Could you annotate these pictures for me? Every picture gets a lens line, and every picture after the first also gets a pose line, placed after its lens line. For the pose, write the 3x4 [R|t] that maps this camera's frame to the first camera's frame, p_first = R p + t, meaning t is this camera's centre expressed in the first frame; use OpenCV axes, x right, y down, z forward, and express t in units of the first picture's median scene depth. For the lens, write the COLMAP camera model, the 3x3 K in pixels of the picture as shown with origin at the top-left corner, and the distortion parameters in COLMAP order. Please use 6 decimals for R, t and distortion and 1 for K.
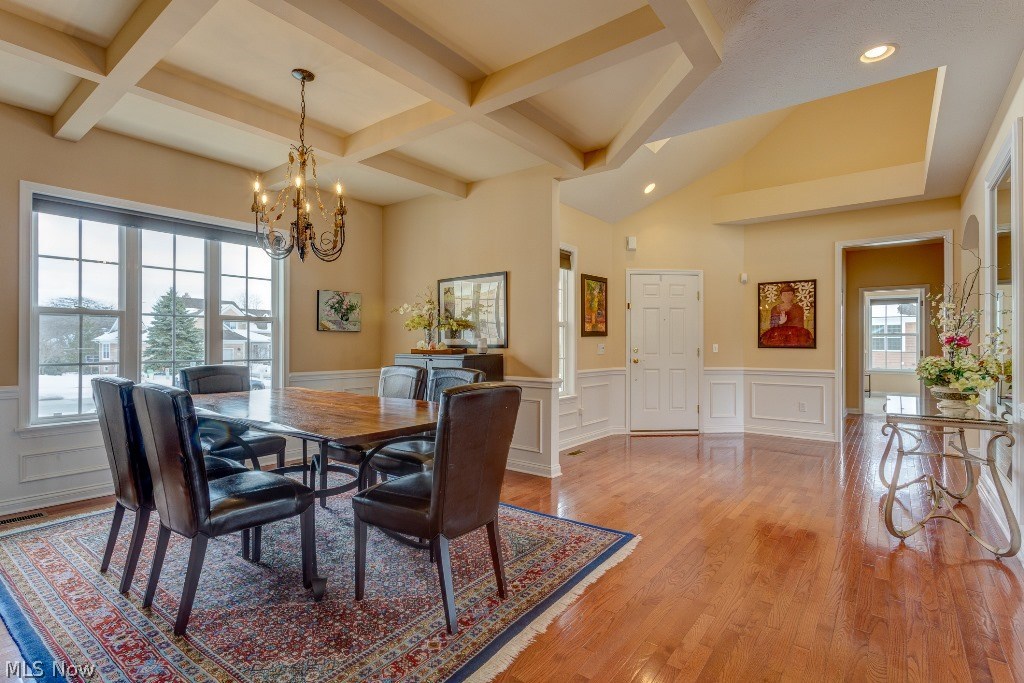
lens RADIAL K [[492.3, 0, 511.4], [0, 492.3, 344.9], [0, 0, 1]] dist [0.005860, 0.000707]
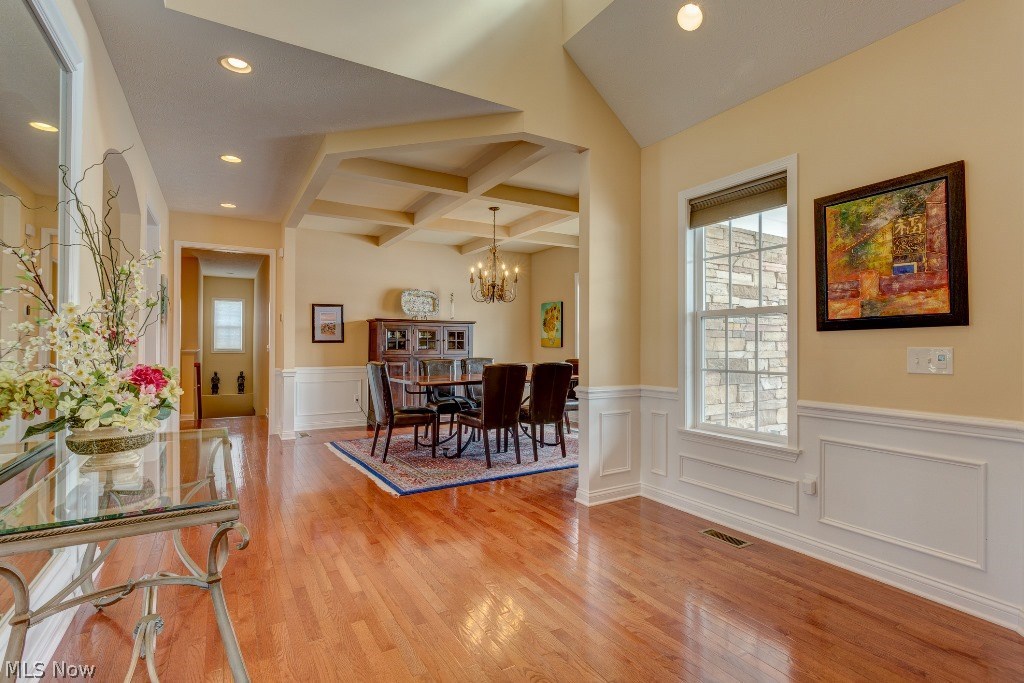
lens RADIAL K [[492.3, 0, 509.0], [0, 492.3, 339.9], [0, 0, 1]] dist [0.005860, 0.000707]
pose [[-0.372566, -0.014509, -0.927892, 1.302893], [-0.006627, 0.999894, -0.012974, -0.000473], [0.927982, 0.001315, -0.372623, 1.687945]]
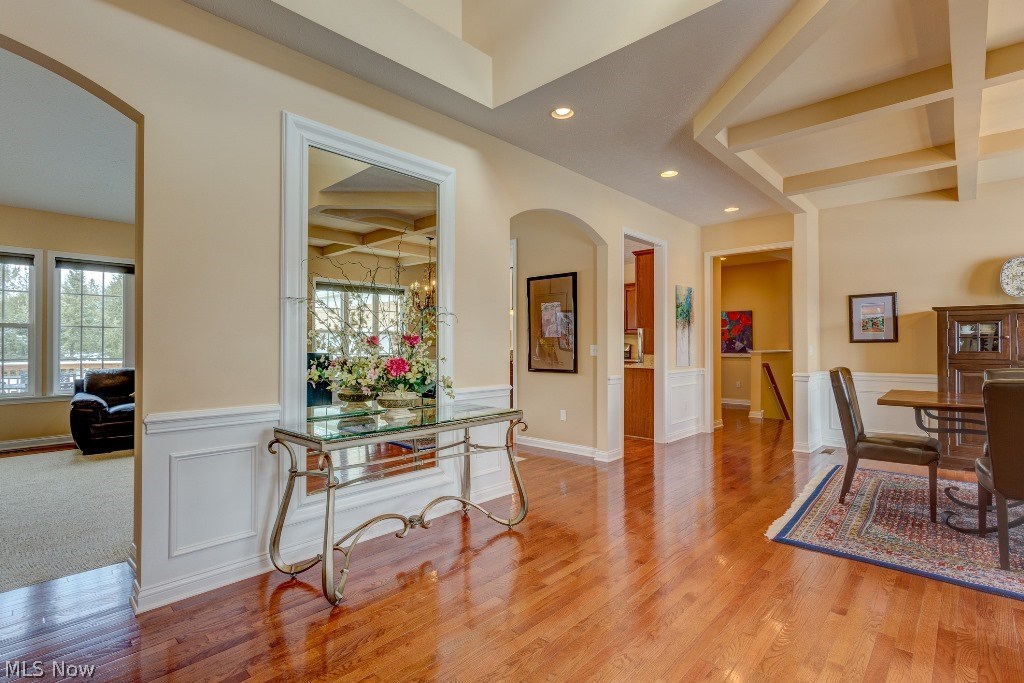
lens RADIAL K [[492.3, 0, 511.1], [0, 492.3, 341.2], [0, 0, 1]] dist [0.005860, 0.000707]
pose [[-0.996359, -0.002645, 0.085216, 0.665442], [-0.003049, 0.999985, -0.004614, -0.003232], [-0.085202, -0.004857, -0.996352, 1.975742]]
